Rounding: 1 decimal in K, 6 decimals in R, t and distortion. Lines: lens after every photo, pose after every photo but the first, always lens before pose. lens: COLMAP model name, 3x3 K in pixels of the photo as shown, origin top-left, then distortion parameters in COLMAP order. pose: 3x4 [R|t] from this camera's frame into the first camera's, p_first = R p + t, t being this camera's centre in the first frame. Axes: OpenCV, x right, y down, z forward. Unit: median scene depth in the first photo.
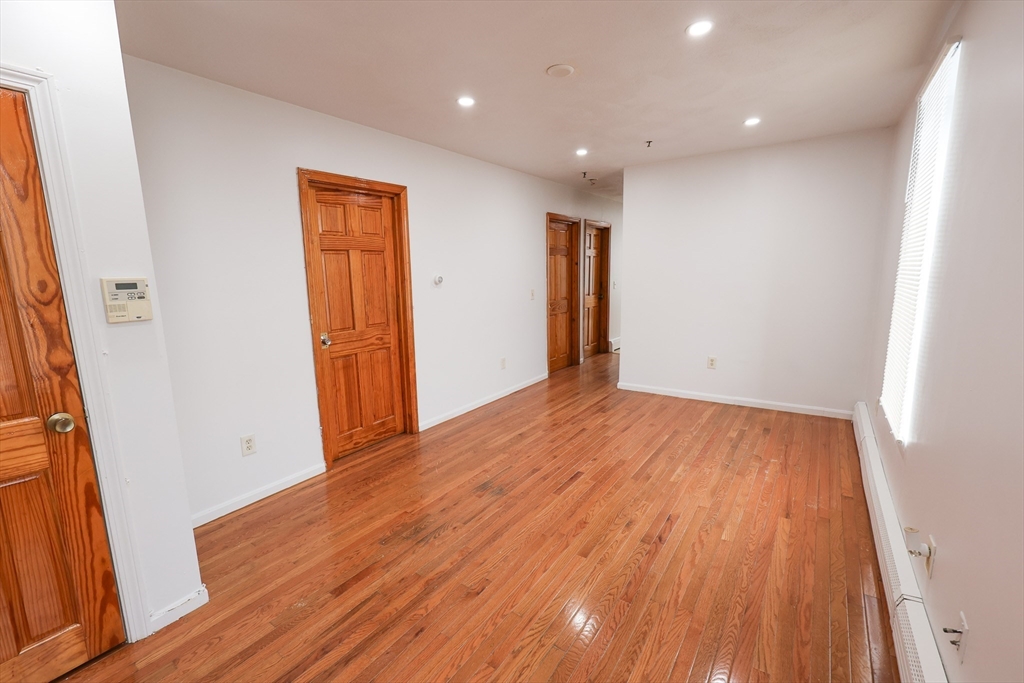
lens RADIAL K [[444.2, 0, 517.3], [0, 444.2, 339.2], [0, 0, 1]] dist [0.000856, -0.000018]
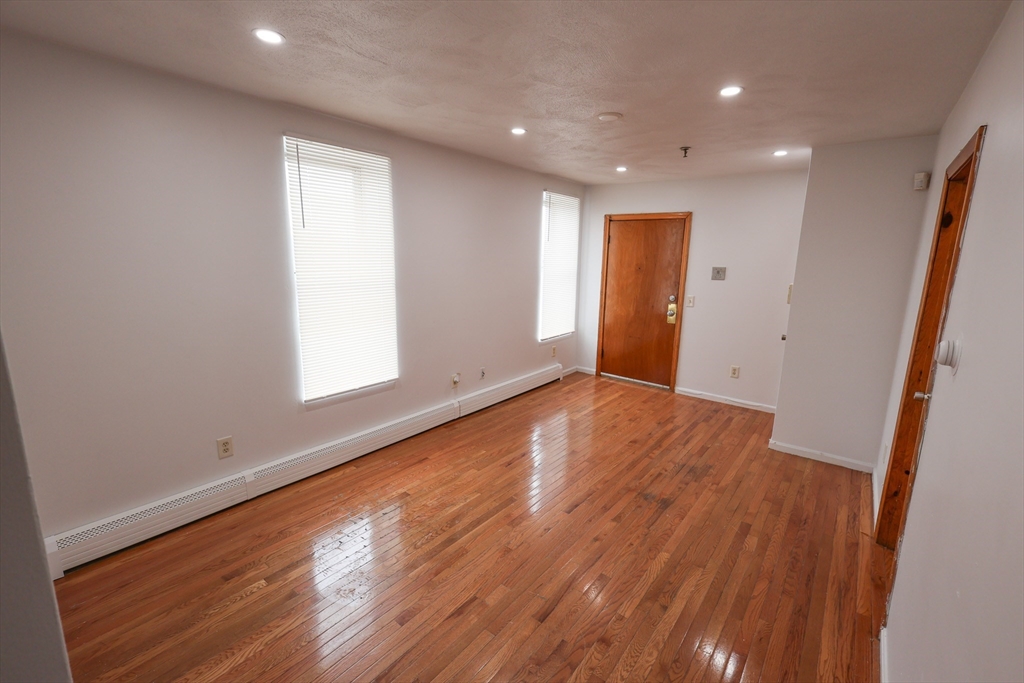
lens RADIAL K [[444.2, 0, 512.4], [0, 444.2, 343.3], [0, 0, 1]] dist [0.000856, -0.000018]
pose [[-0.997367, -0.019202, 0.069933, 0.218751], [0.006815, 0.935226, 0.353987, -0.387180], [-0.072200, 0.353531, -0.932632, 1.930722]]
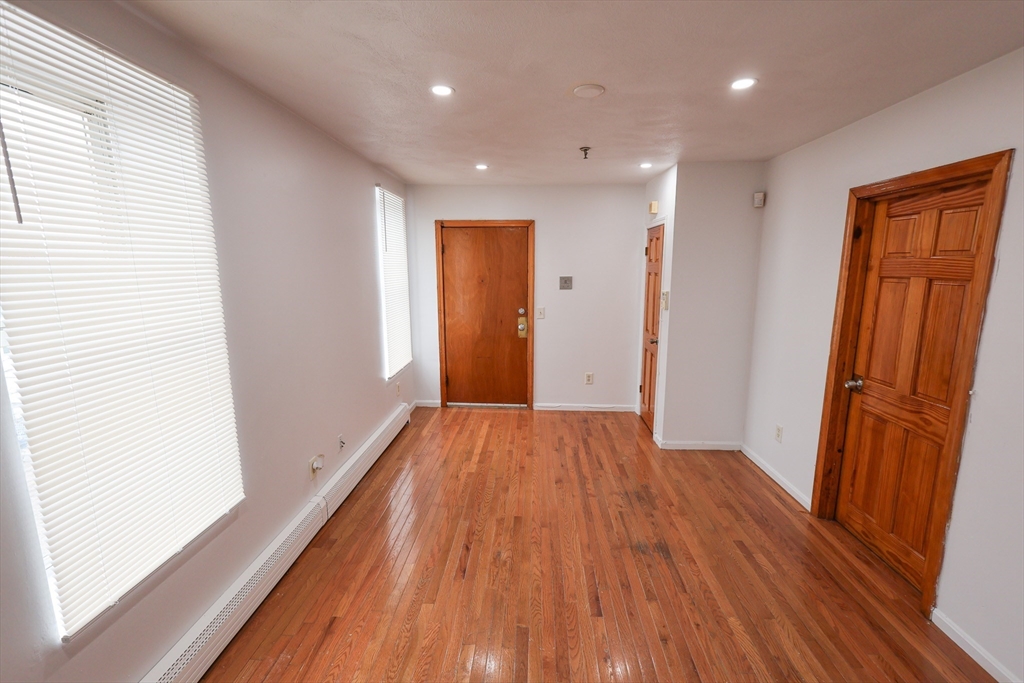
lens RADIAL K [[444.2, 0, 513.5], [0, 444.2, 343.3], [0, 0, 1]] dist [0.000856, -0.000018]
pose [[-0.854183, 0.106948, -0.508854, 0.614196], [-0.069911, 0.946112, 0.316203, -0.330897], [0.515251, 0.305670, -0.800677, 1.500258]]
